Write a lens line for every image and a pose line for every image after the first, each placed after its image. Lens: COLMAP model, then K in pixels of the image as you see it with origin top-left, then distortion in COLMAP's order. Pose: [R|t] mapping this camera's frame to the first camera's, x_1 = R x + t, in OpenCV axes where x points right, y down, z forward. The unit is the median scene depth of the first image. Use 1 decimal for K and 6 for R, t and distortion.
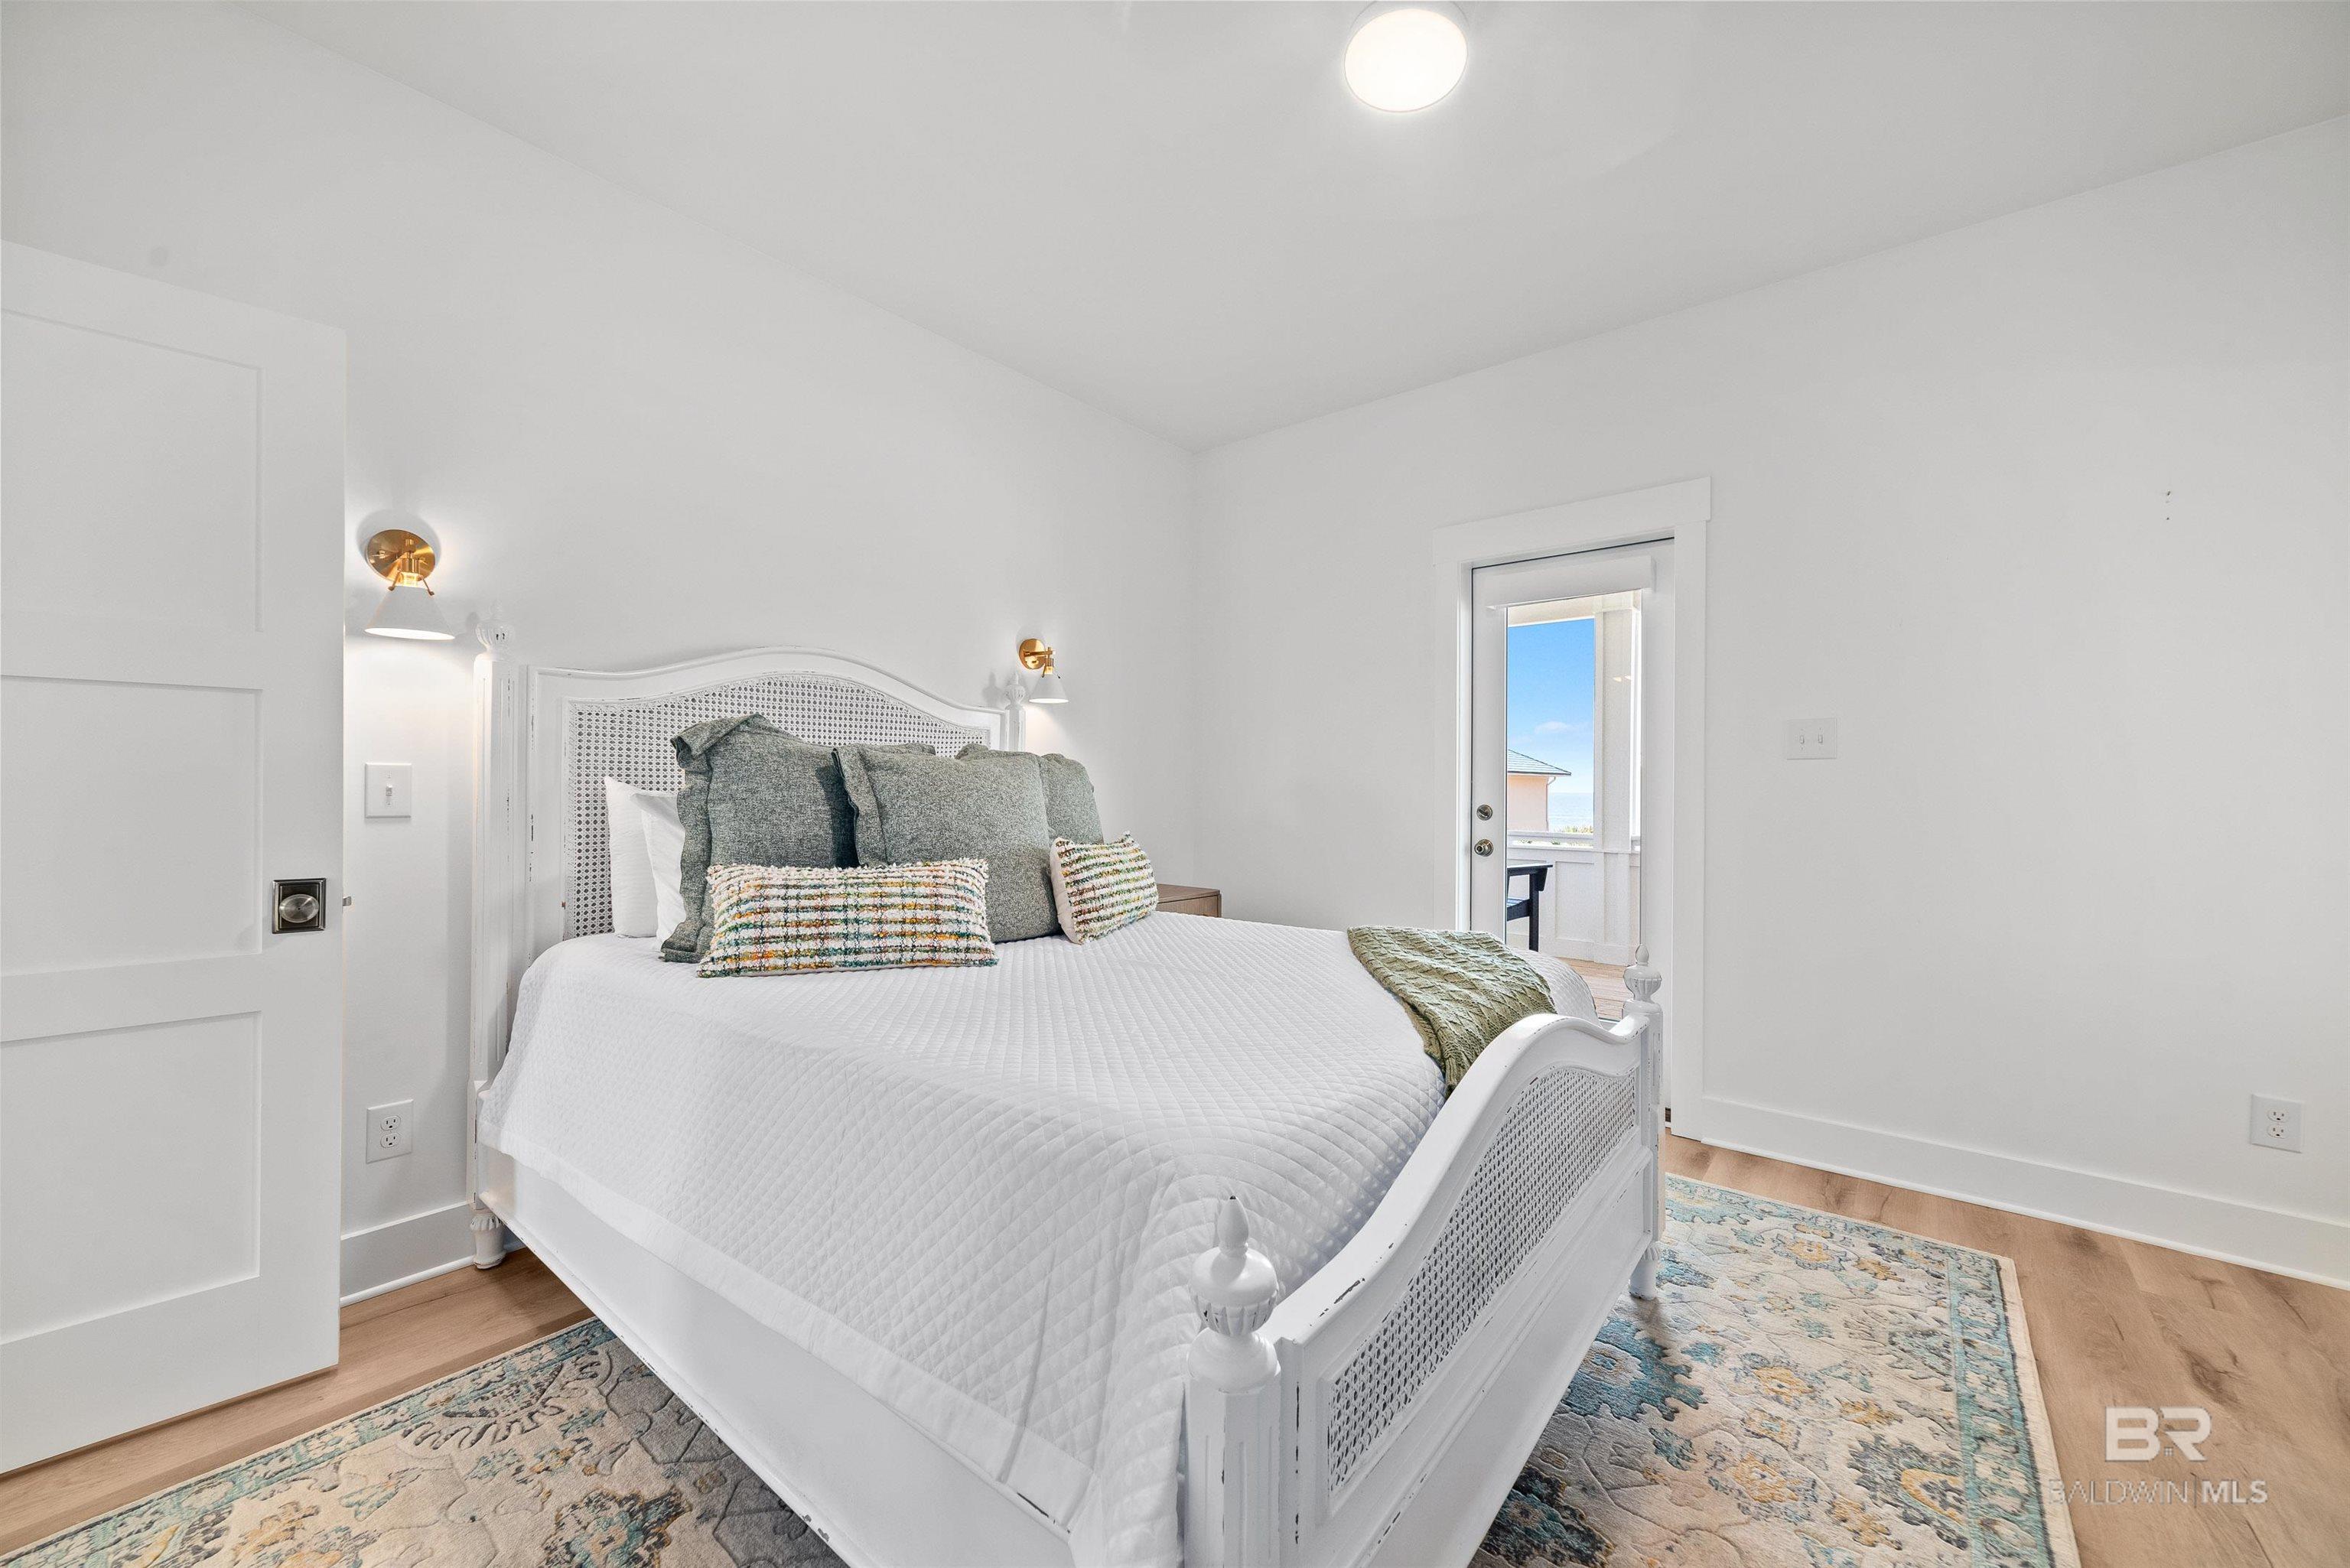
lens RADIAL K [[897.5, 0, 1182.8], [0, 897.5, 787.6], [0, 0, 1]] dist [-0.000345, 0.000040]
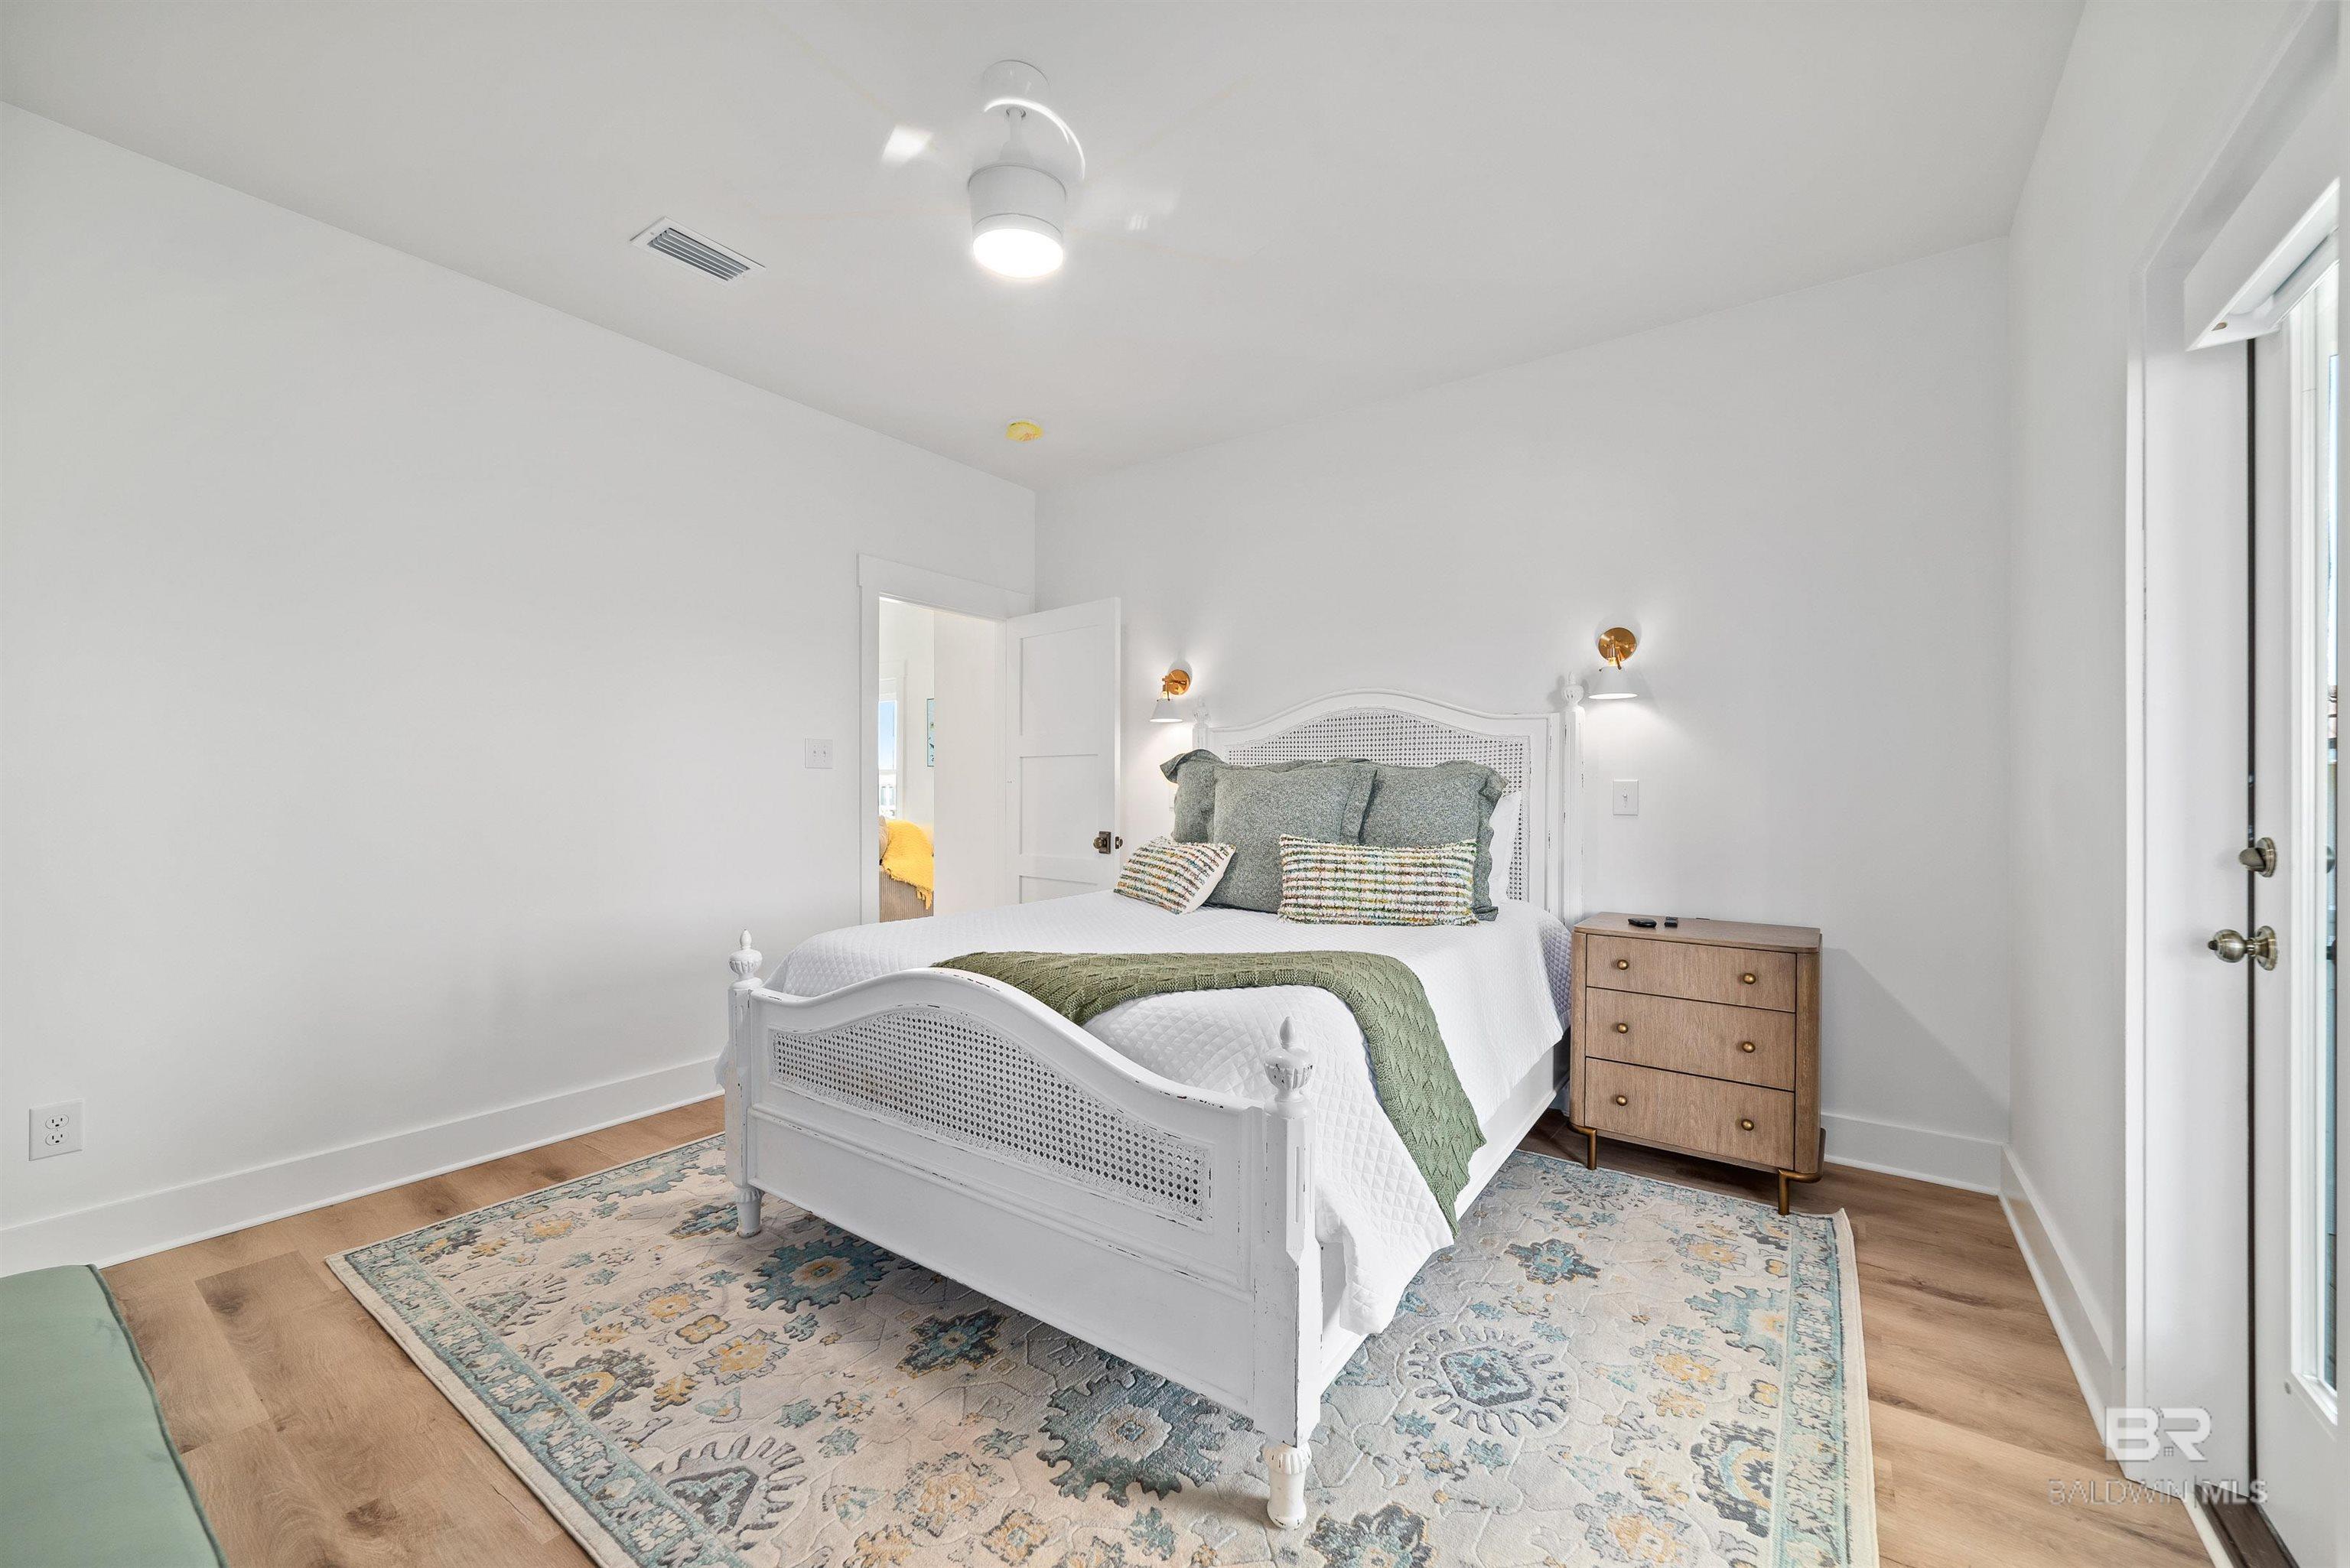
lens RADIAL K [[897.5, 0, 1182.8], [0, 897.5, 787.6], [0, 0, 1]] dist [-0.000345, 0.000040]
pose [[0.065896, -0.006007, -0.997808, 1.447302], [-0.000116, 0.999982, -0.006028, -0.004561], [0.997826, 0.000513, 0.065894, 1.039894]]
